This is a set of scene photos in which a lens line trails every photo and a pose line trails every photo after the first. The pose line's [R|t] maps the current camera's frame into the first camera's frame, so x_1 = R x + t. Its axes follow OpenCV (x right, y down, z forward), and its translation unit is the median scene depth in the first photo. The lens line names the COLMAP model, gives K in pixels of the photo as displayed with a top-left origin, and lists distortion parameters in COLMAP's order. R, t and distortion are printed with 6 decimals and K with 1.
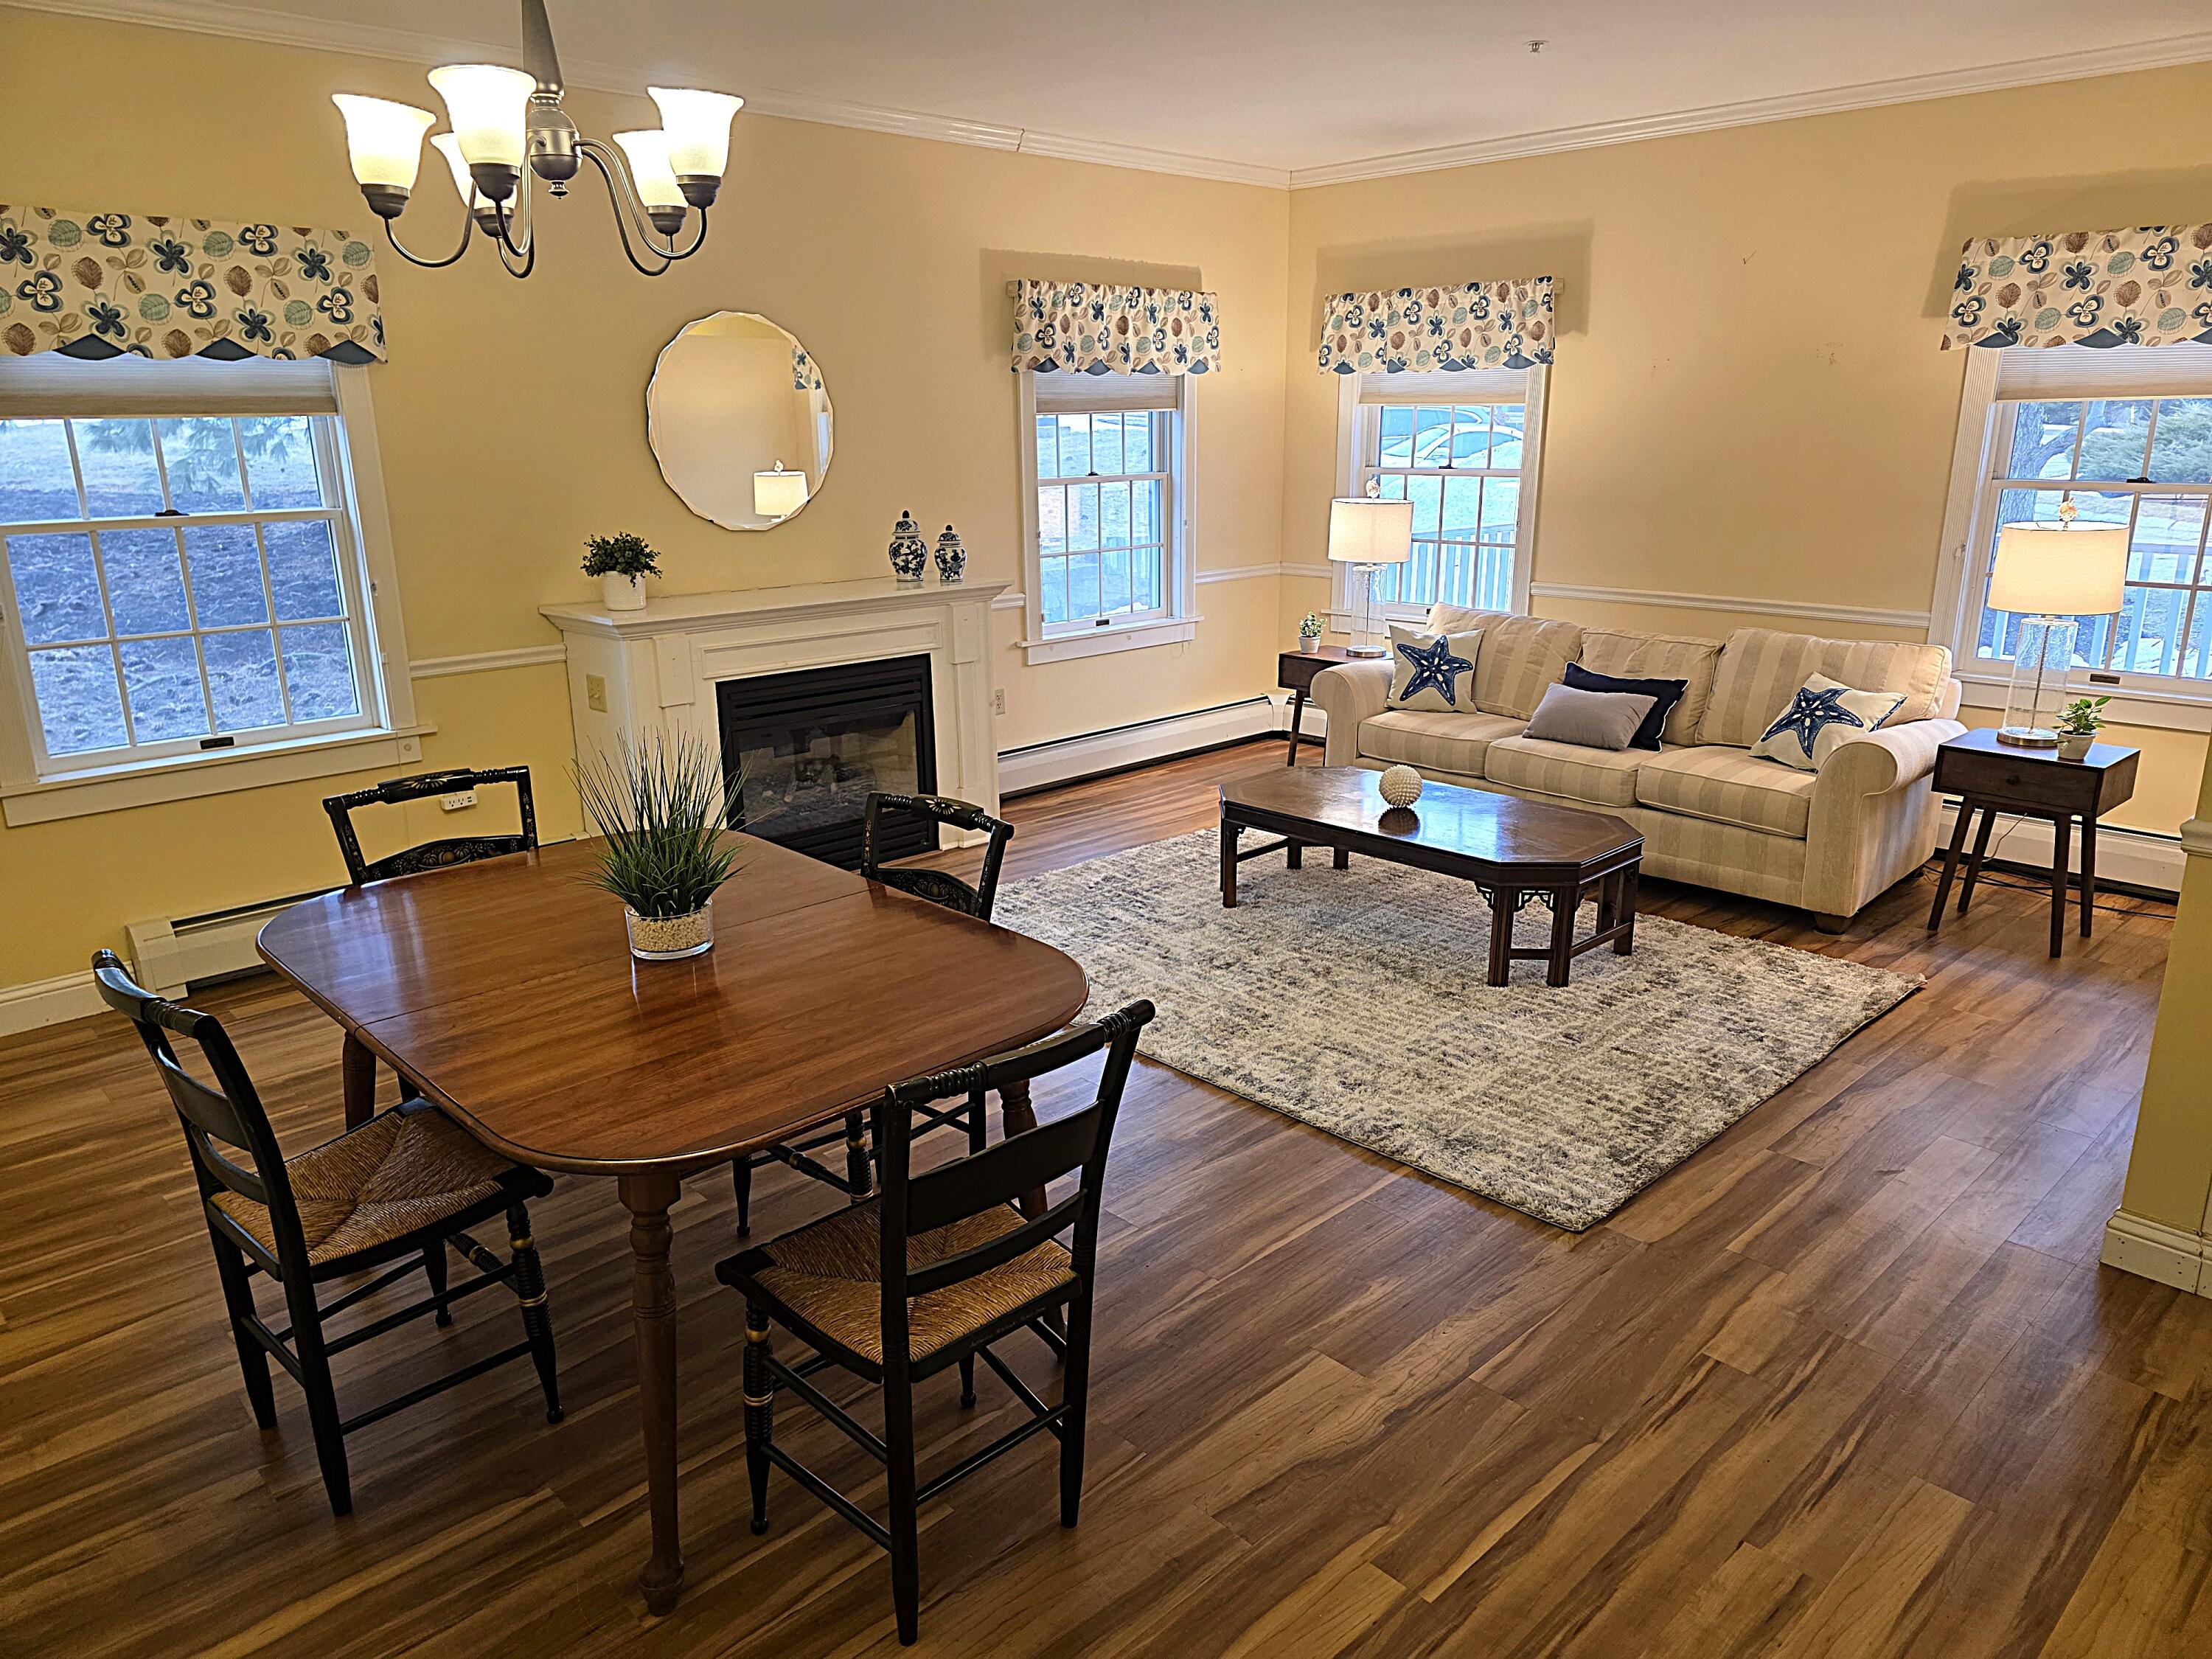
lens RADIAL K [[1489.6, 0, 1101.6], [0, 1489.6, 833.0], [0, 0, 1]] dist [0.048780, -0.032371]
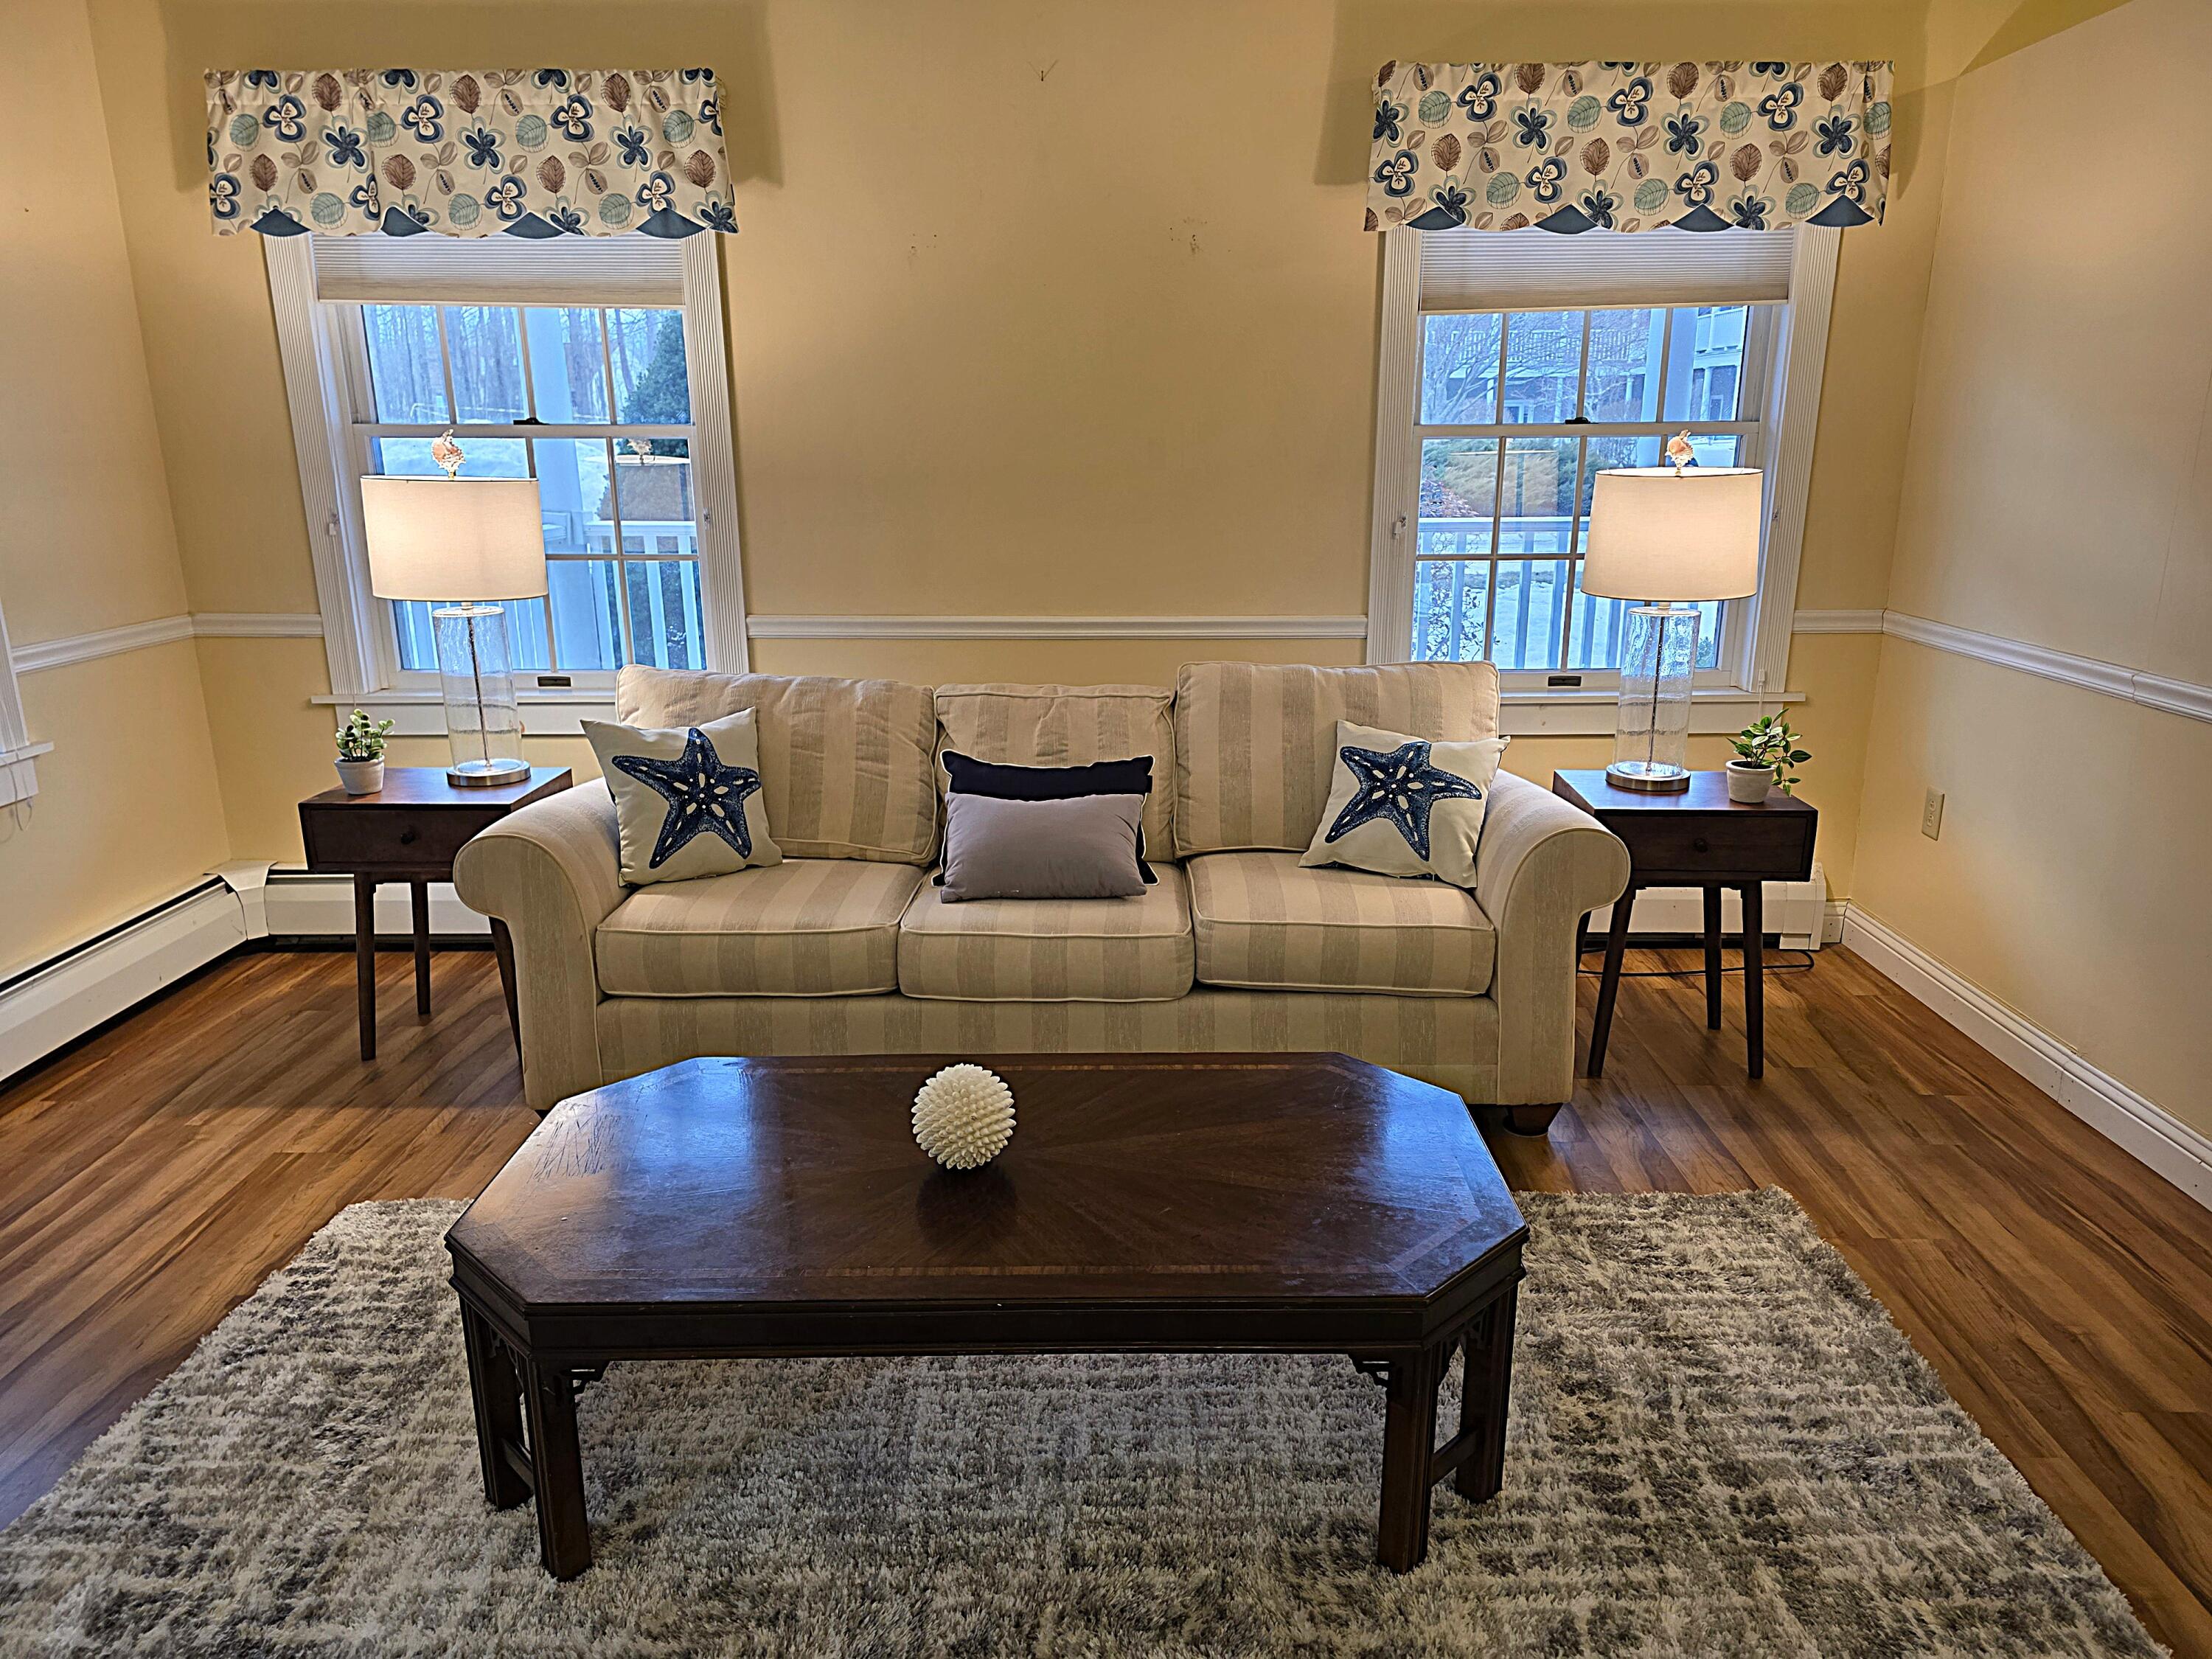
lens RADIAL K [[1489.6, 0, 1114.7], [0, 1489.6, 839.4], [0, 0, 1]] dist [0.048780, -0.032371]
pose [[0.701311, -0.182175, 0.689184, -0.038051], [0.191128, 0.979449, 0.064411, -0.113268], [-0.686755, 0.086550, 0.721718, 0.598021]]
